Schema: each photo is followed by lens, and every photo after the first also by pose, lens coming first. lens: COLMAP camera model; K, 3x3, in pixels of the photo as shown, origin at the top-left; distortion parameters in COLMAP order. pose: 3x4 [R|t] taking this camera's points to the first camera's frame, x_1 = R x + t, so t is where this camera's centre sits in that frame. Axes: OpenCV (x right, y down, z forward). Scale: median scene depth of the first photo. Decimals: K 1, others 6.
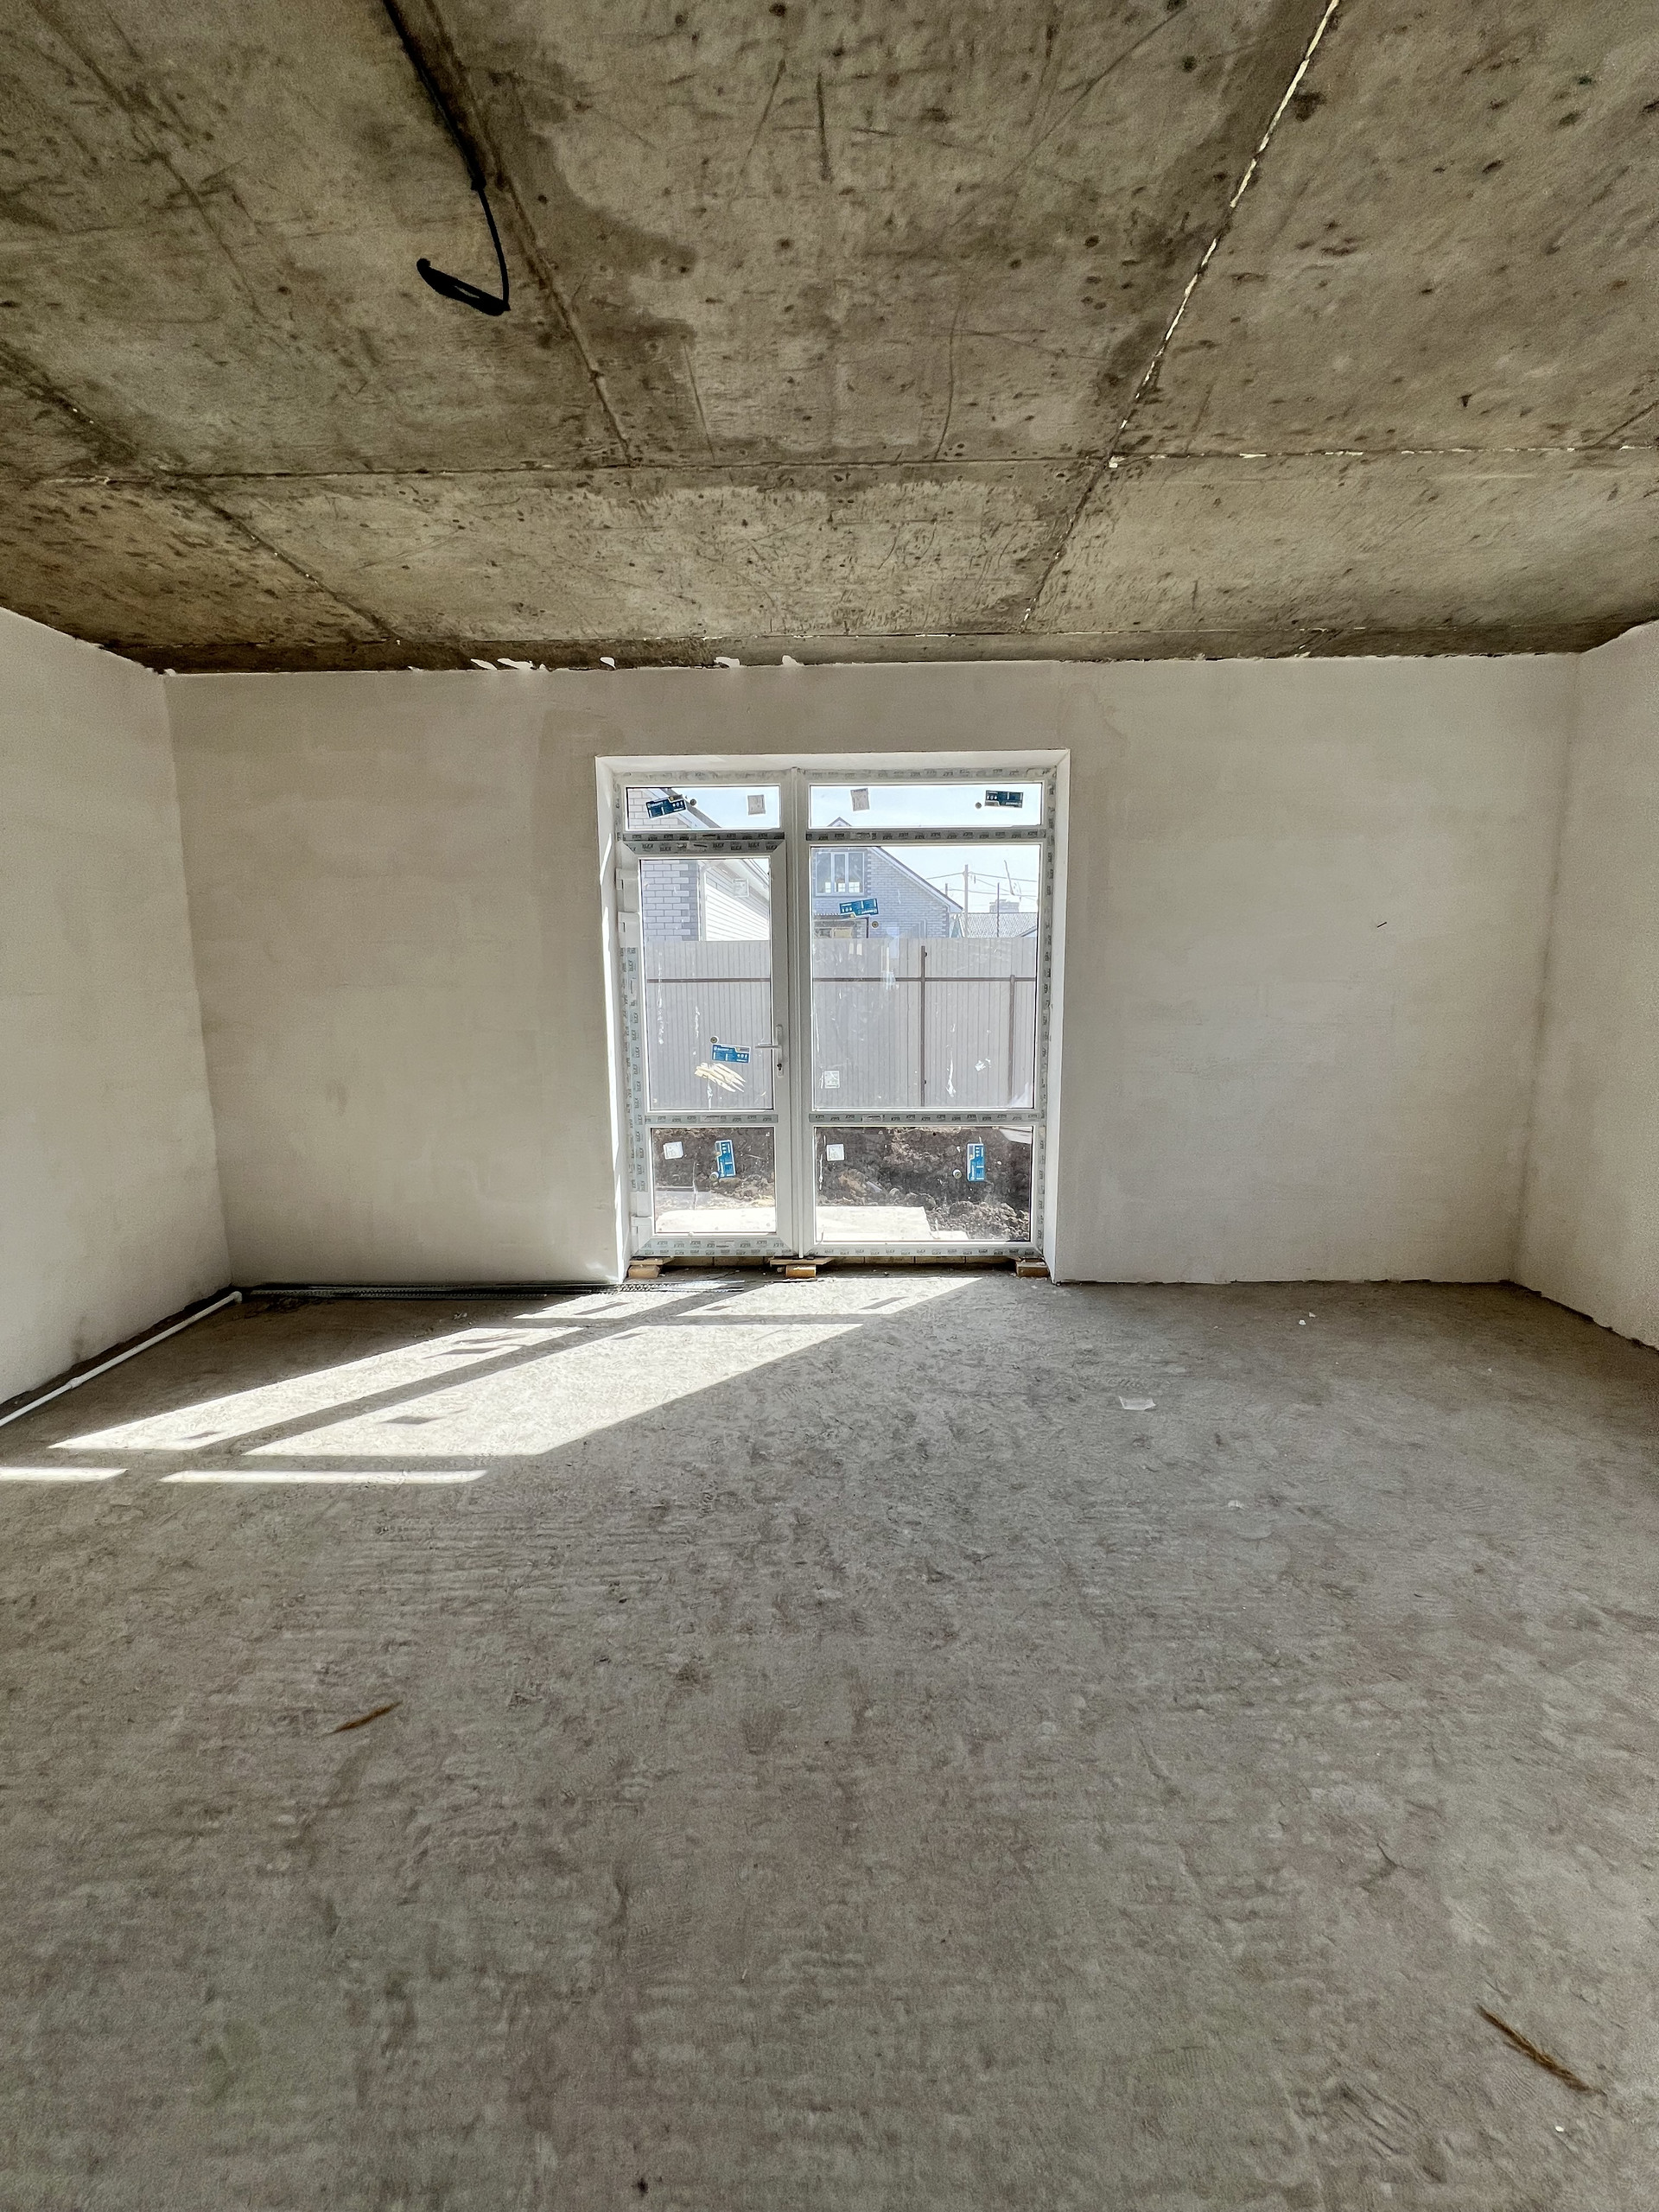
lens RADIAL K [[887.6, 0, 835.7], [0, 887.6, 1098.1], [0, 0, 1]] dist [-0.002312, 0.001068]
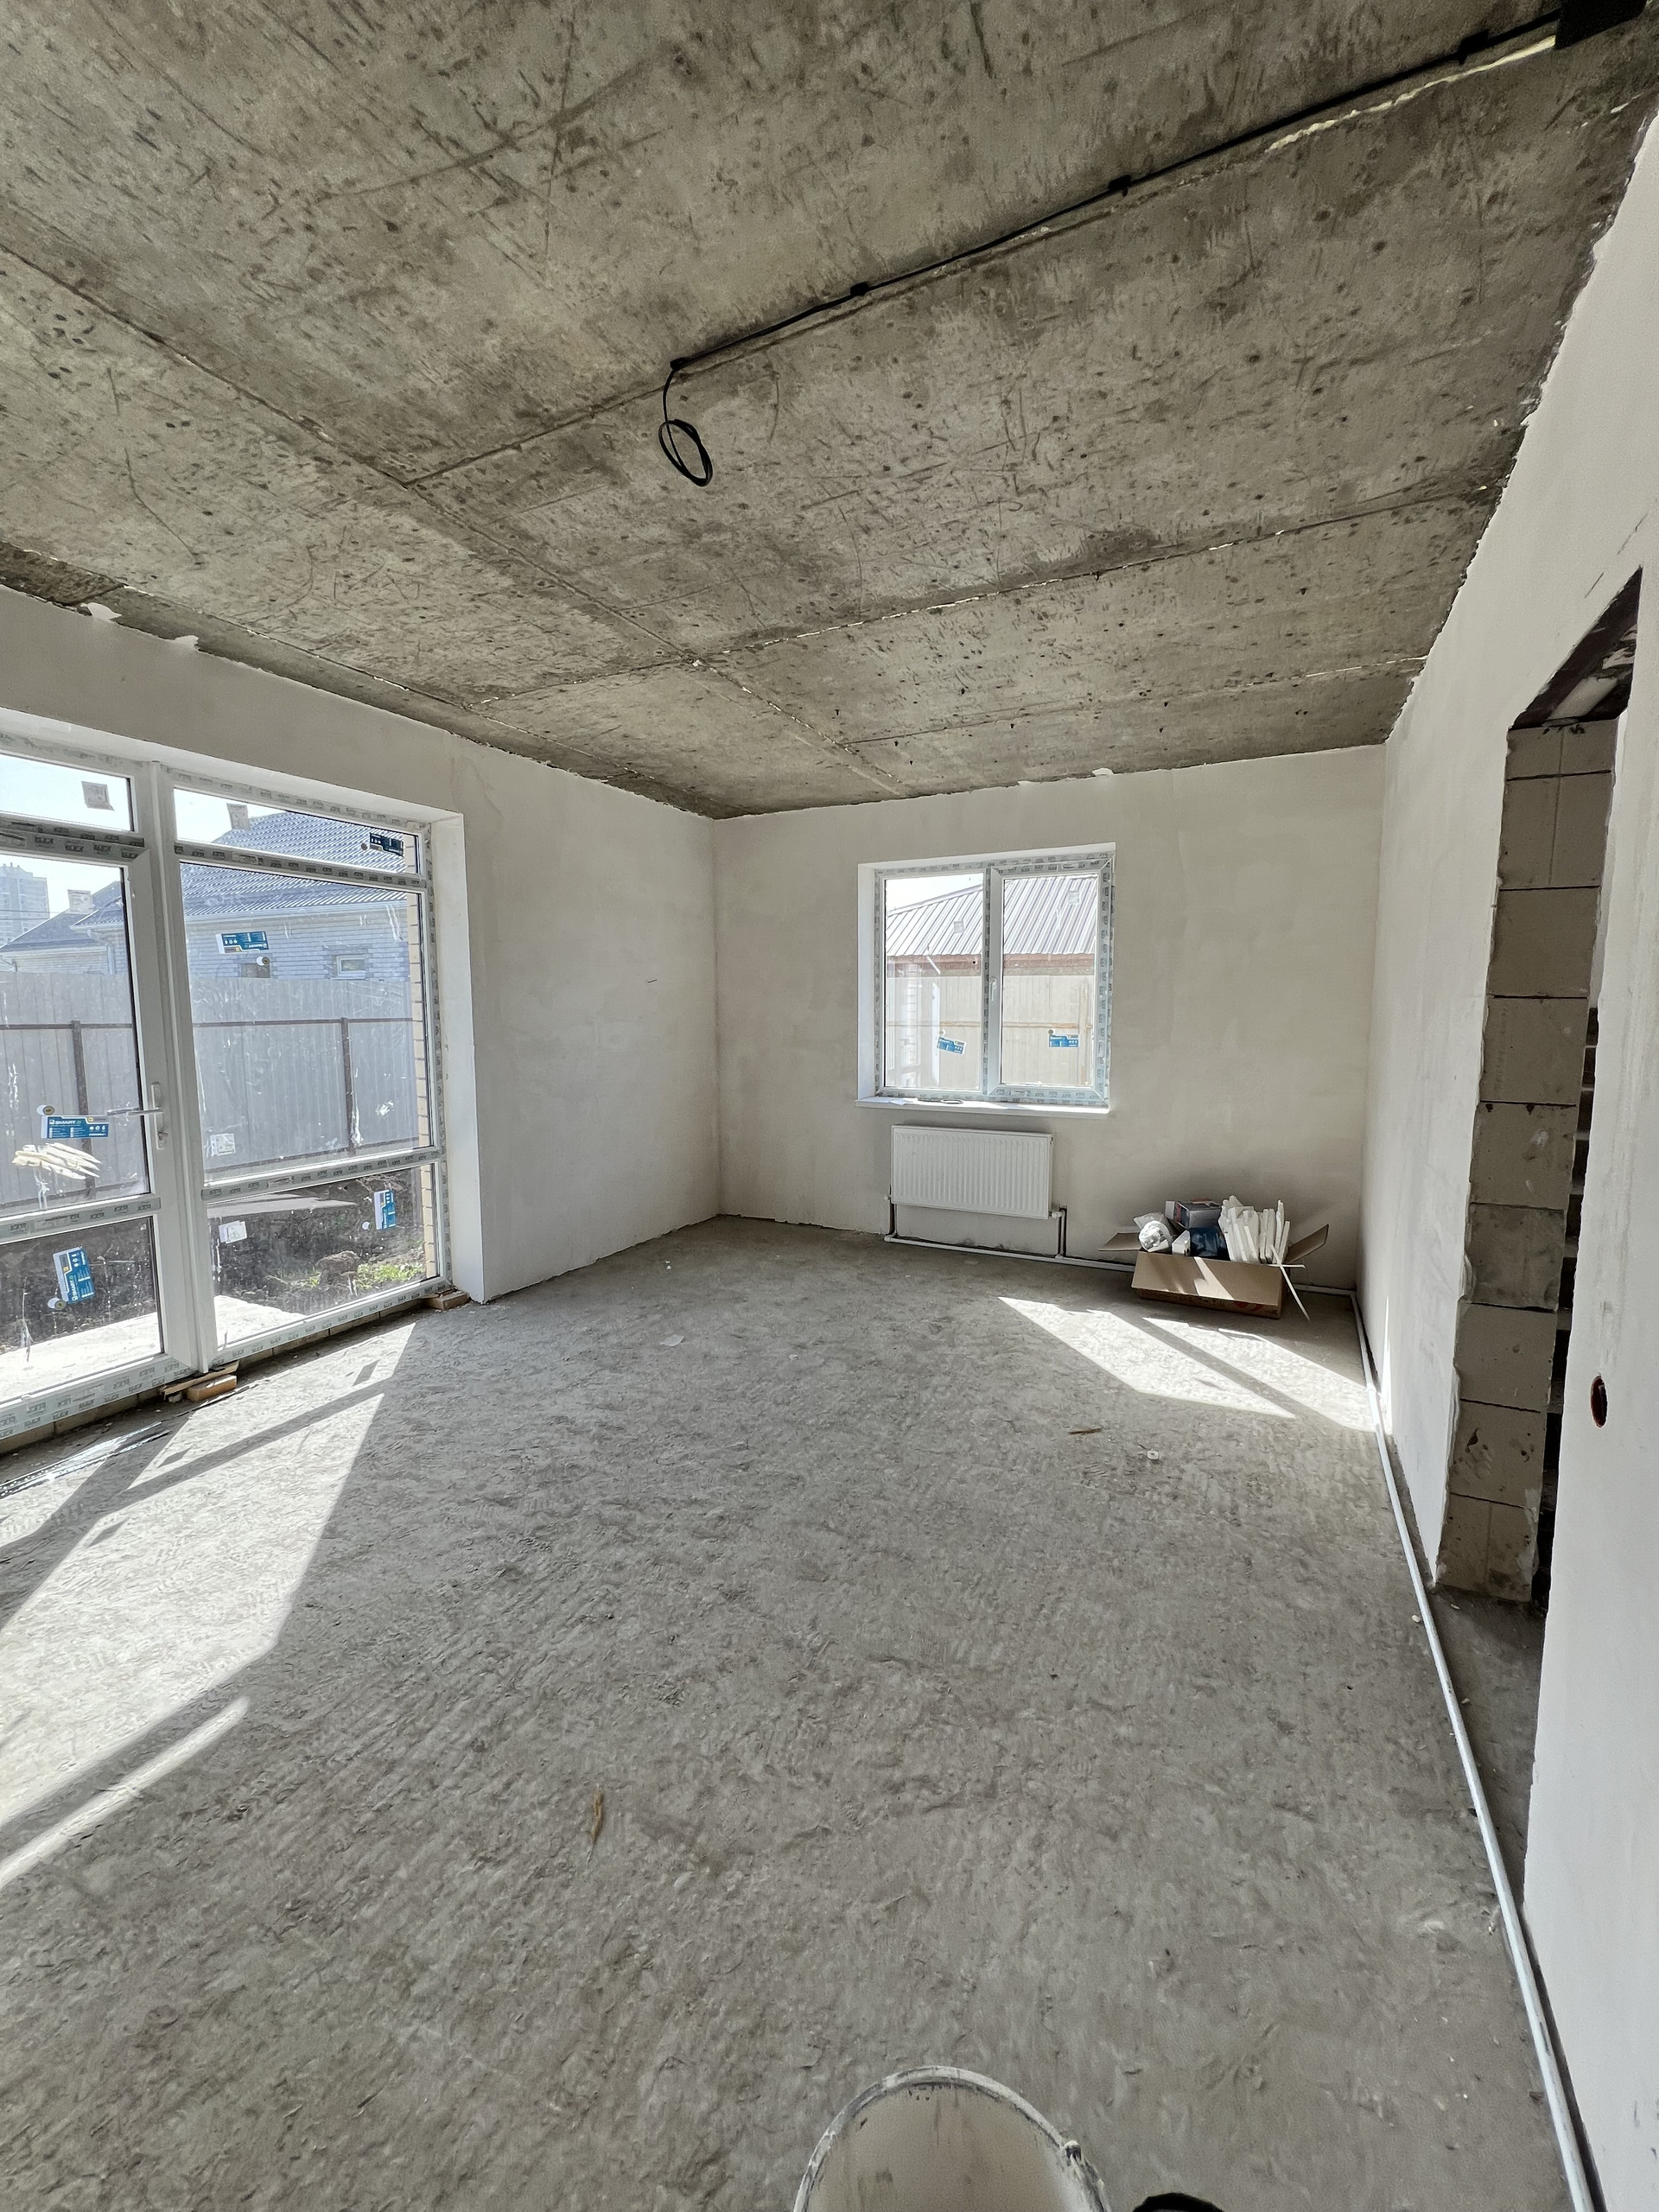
lens RADIAL K [[887.6, 0, 835.1], [0, 887.6, 1097.4], [0, 0, 1]] dist [-0.002312, 0.001068]
pose [[0.426333, -0.085675, 0.900500, -0.642643], [0.132029, 0.990737, 0.031752, -0.019572], [-0.894879, 0.105355, 0.433695, 0.162792]]
